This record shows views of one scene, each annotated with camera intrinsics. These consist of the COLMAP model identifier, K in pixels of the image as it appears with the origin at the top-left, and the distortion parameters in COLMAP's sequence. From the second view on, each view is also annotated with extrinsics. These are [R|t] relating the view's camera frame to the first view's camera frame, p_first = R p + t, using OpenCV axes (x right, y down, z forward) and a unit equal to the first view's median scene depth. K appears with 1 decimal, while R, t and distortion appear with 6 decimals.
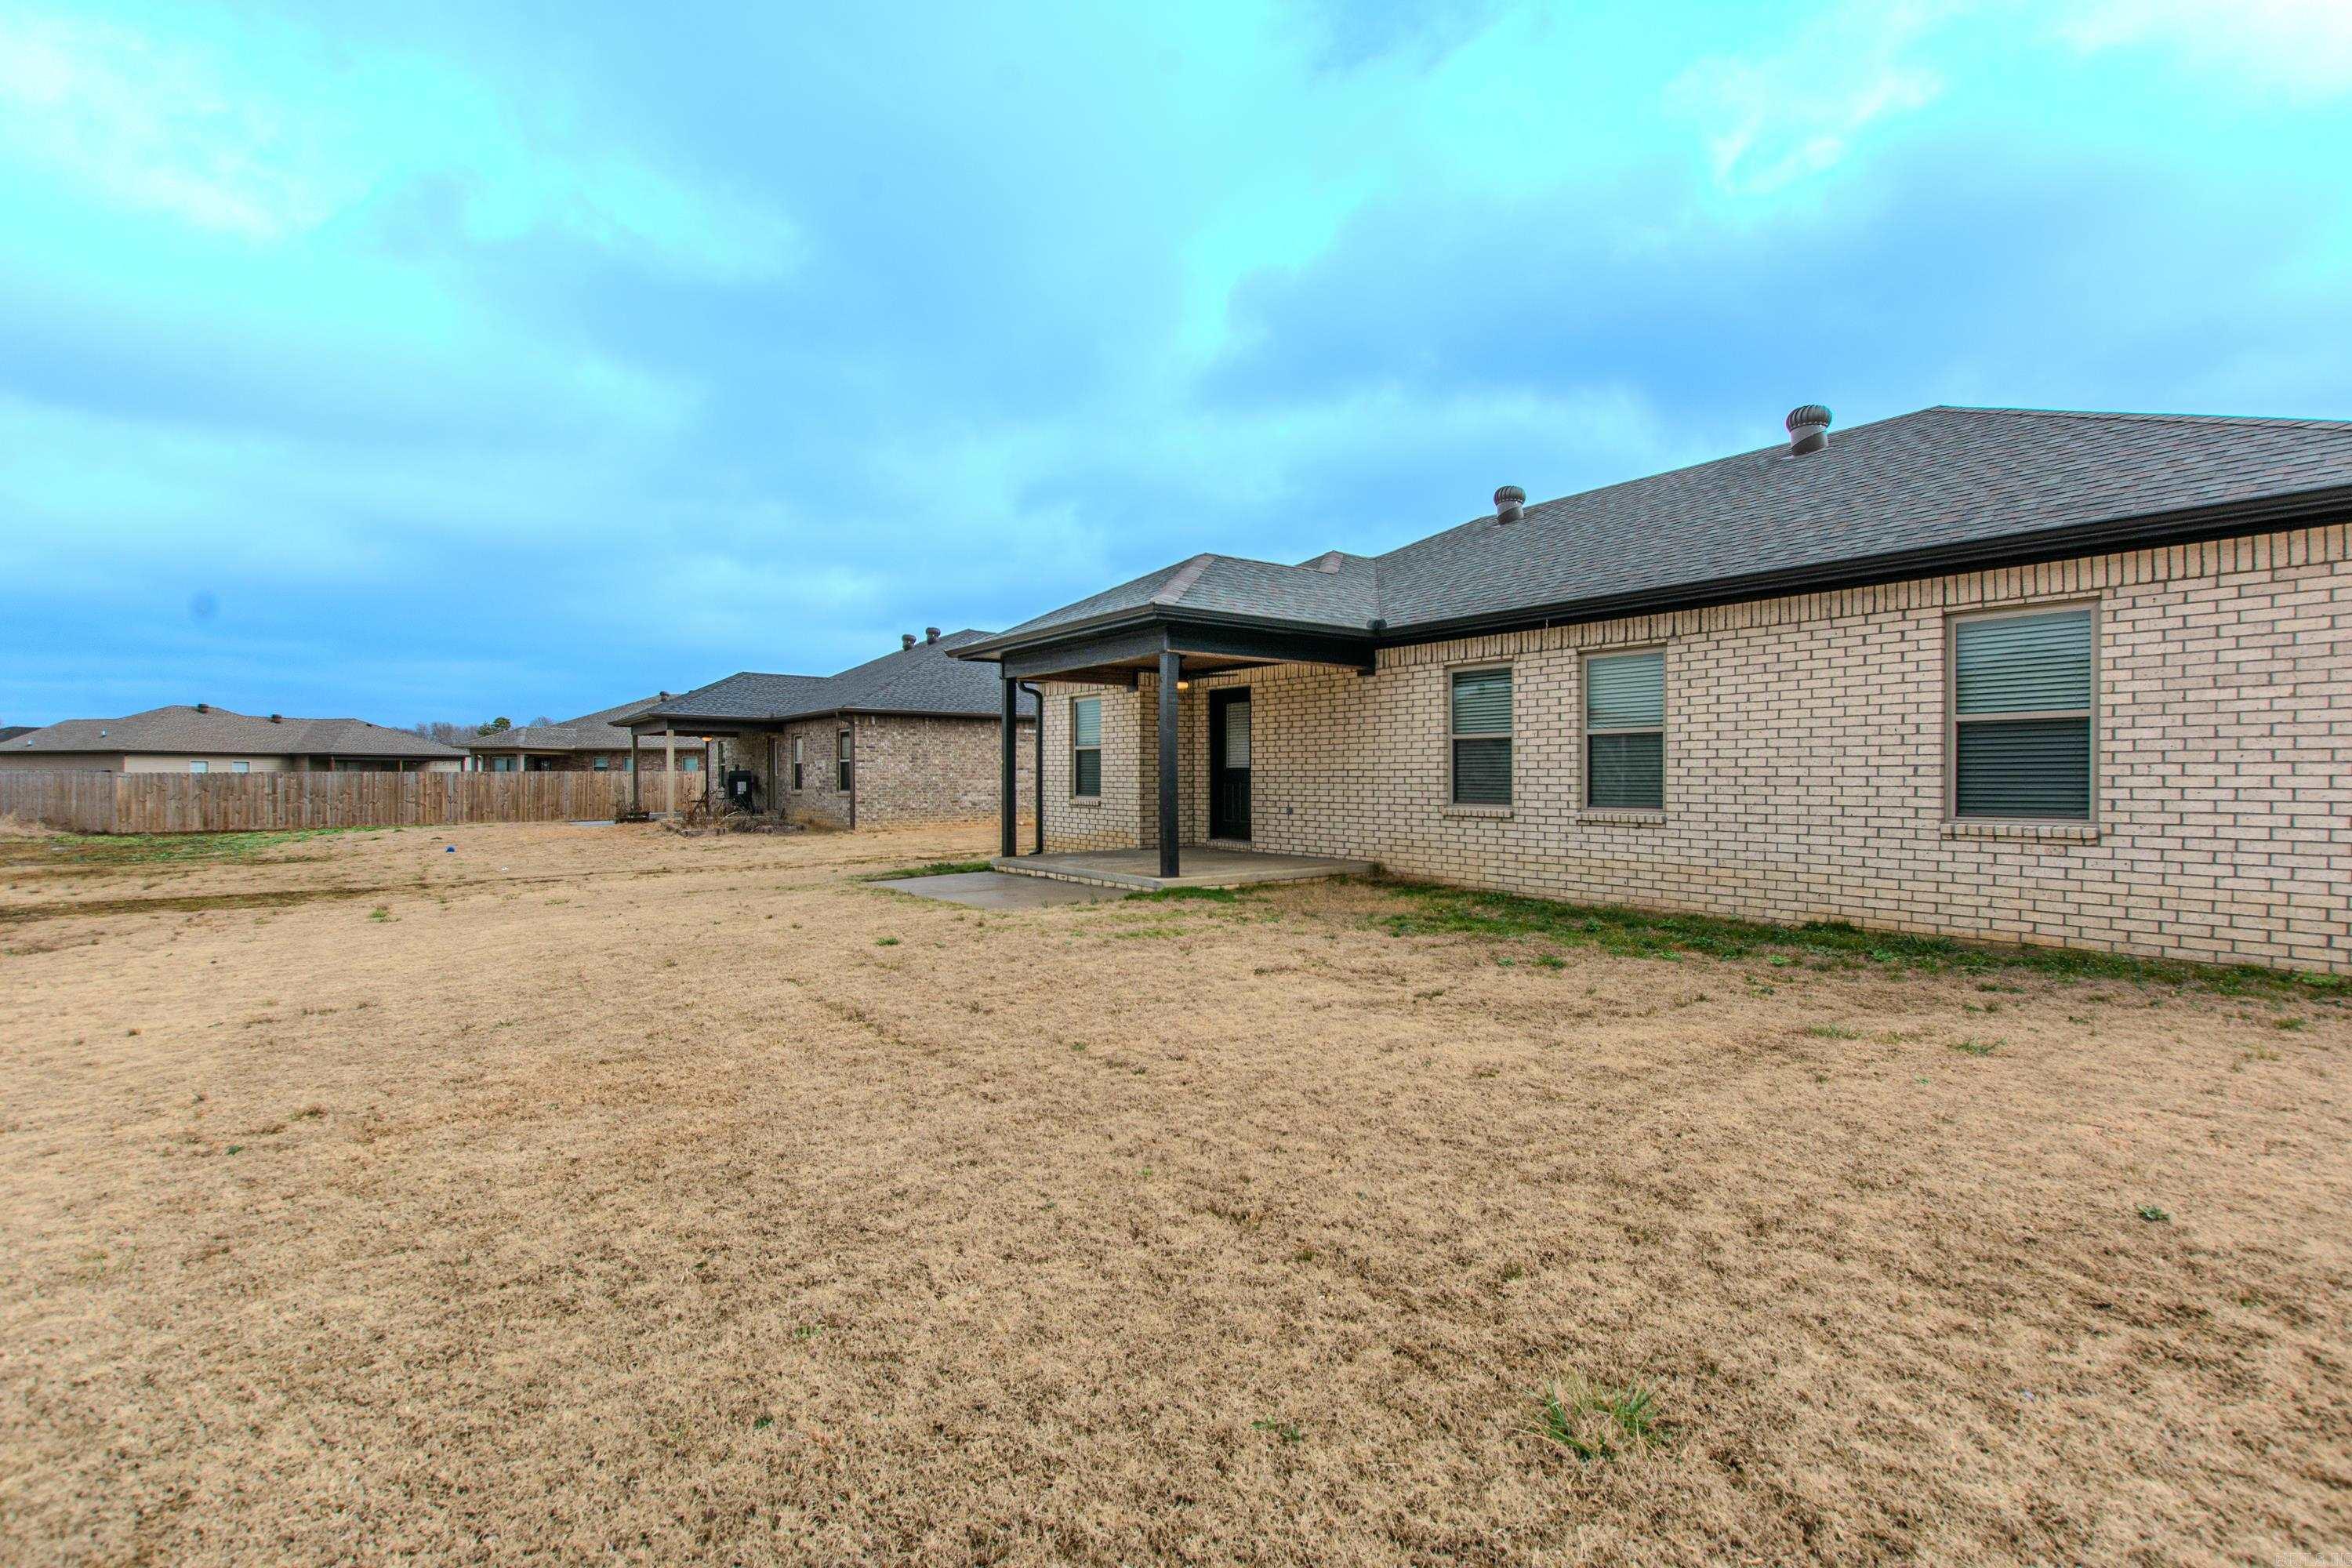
lens RADIAL K [[1028.6, 0, 1178.6], [0, 1028.6, 779.2], [0, 0, 1]] dist [0.005438, -0.003755]
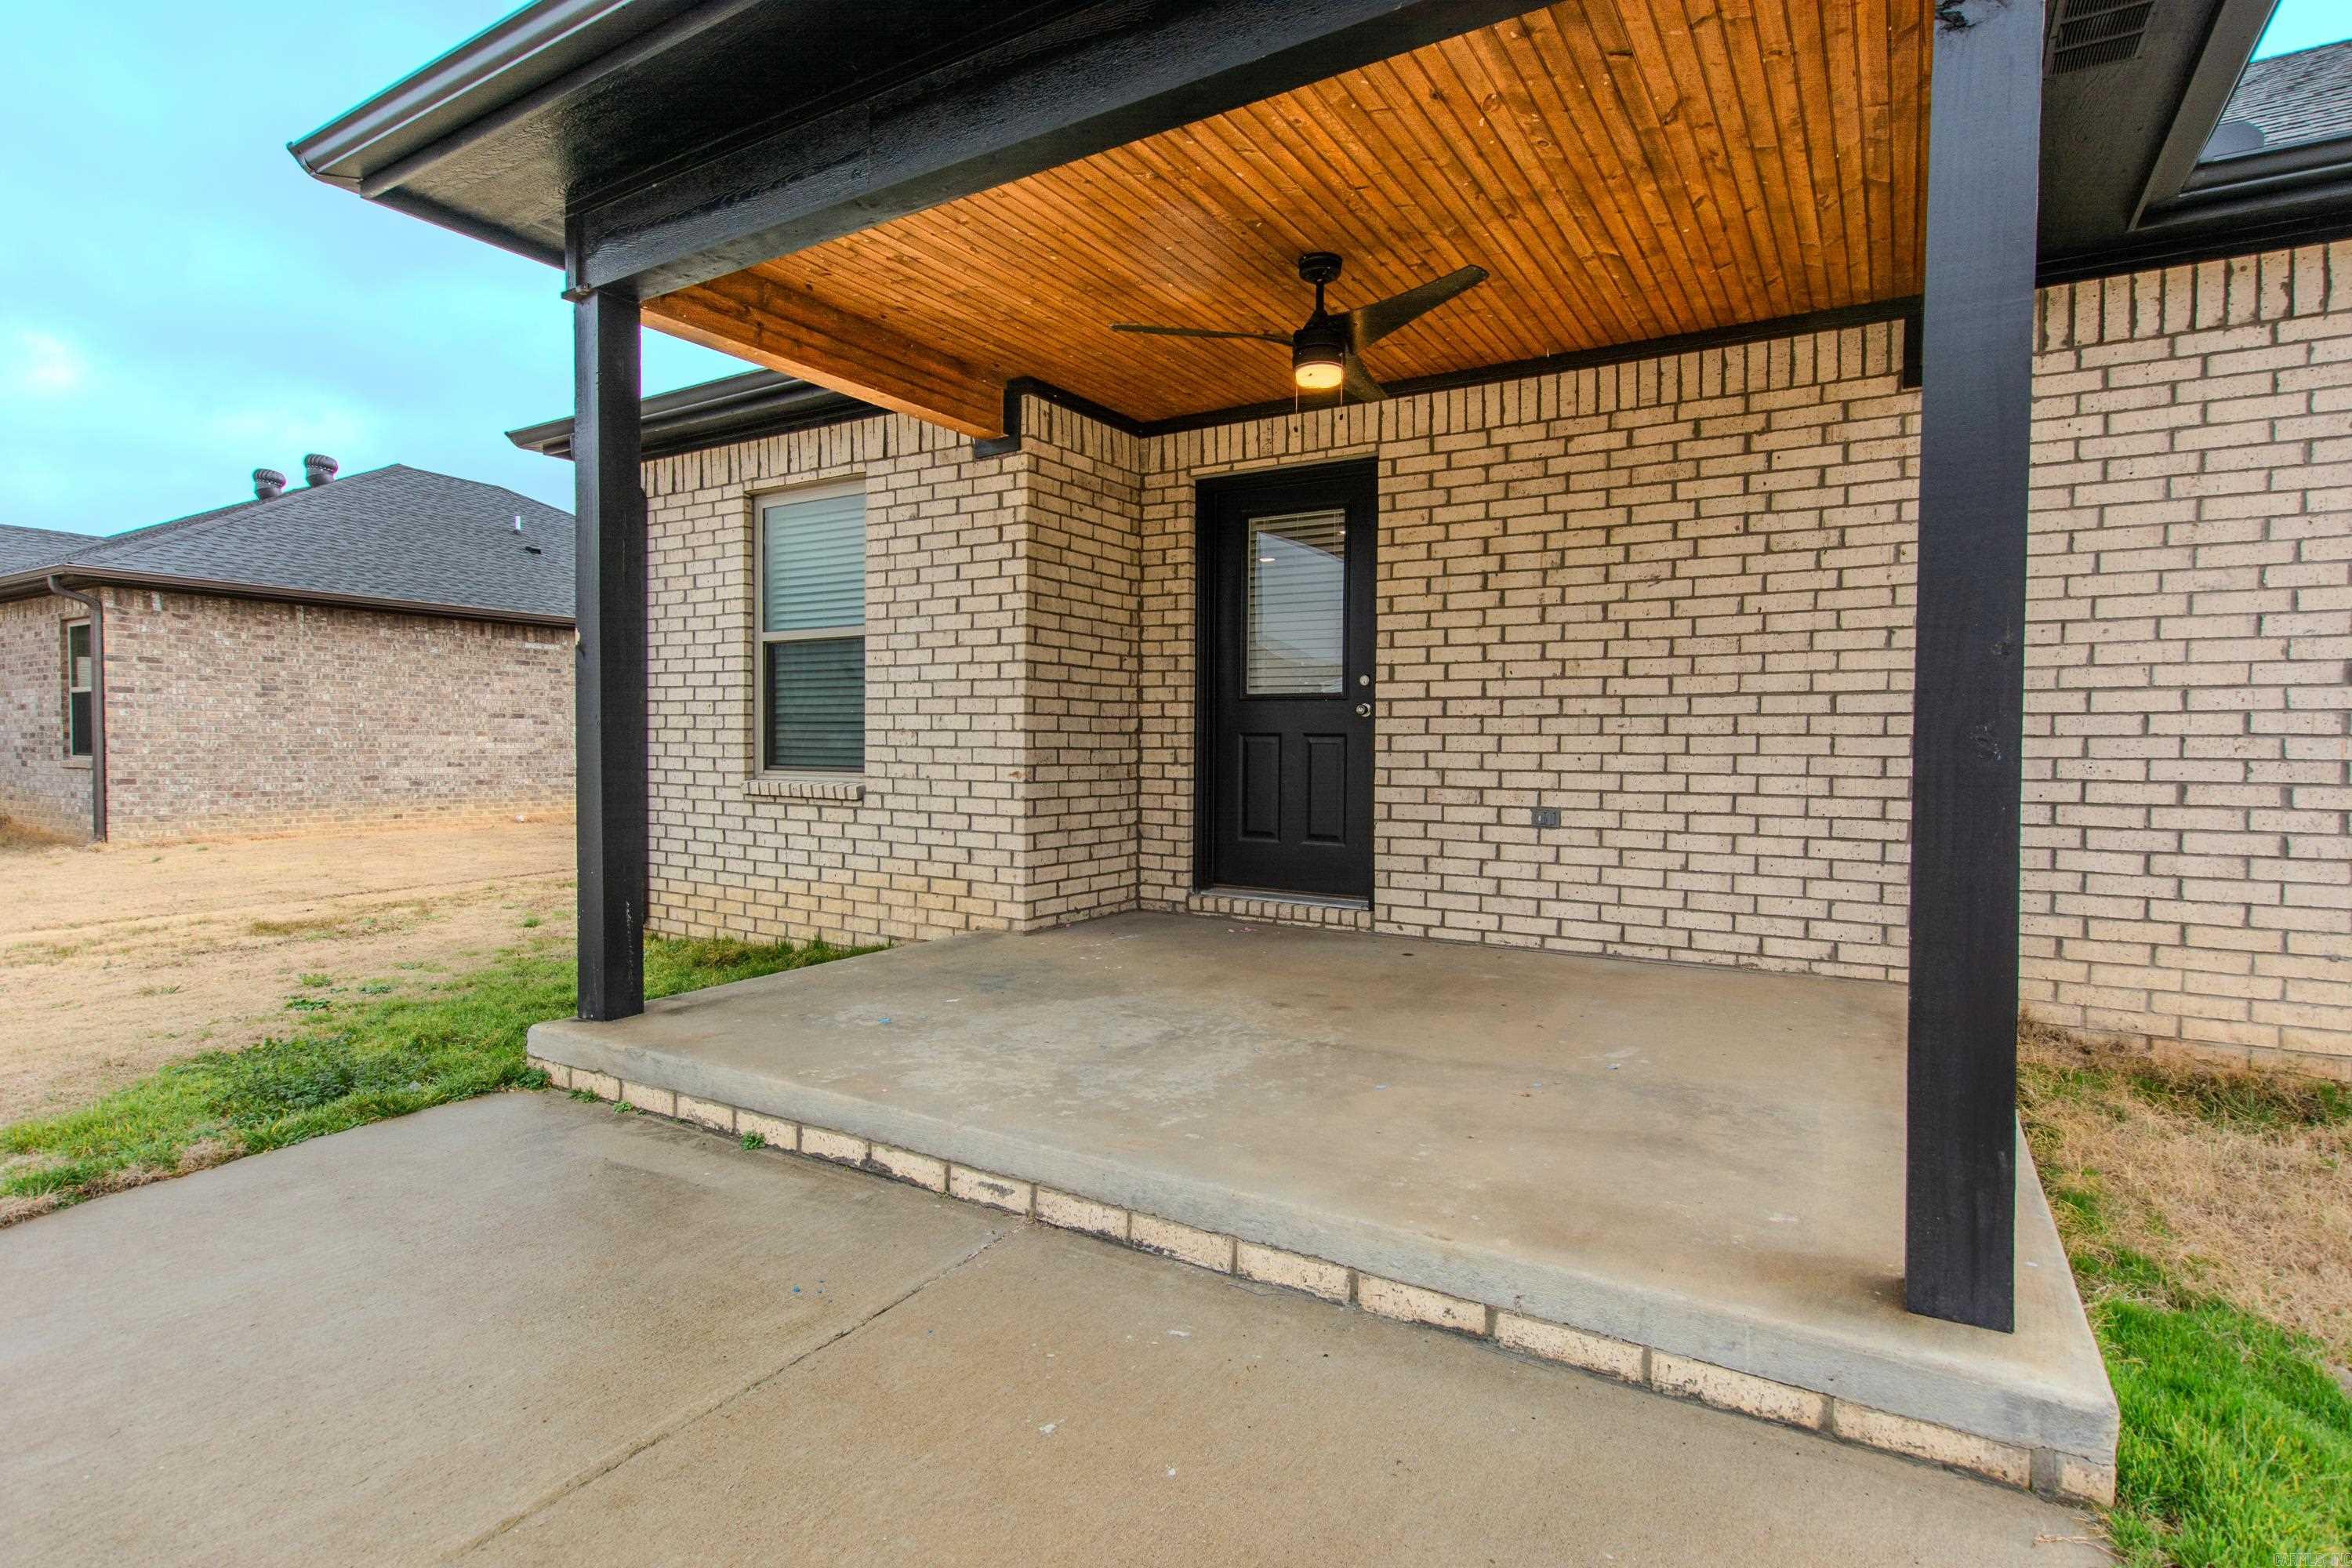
lens RADIAL K [[1169.4, 0, 1177.8], [0, 1169.4, 777.7], [0, 0, 1]] dist [0.000019, -0.000478]
pose [[0.925656, -0.005946, 0.378320, -0.126728], [-0.005483, 0.999561, 0.029124, 0.006287], [-0.378327, -0.029033, 0.925217, 0.595947]]
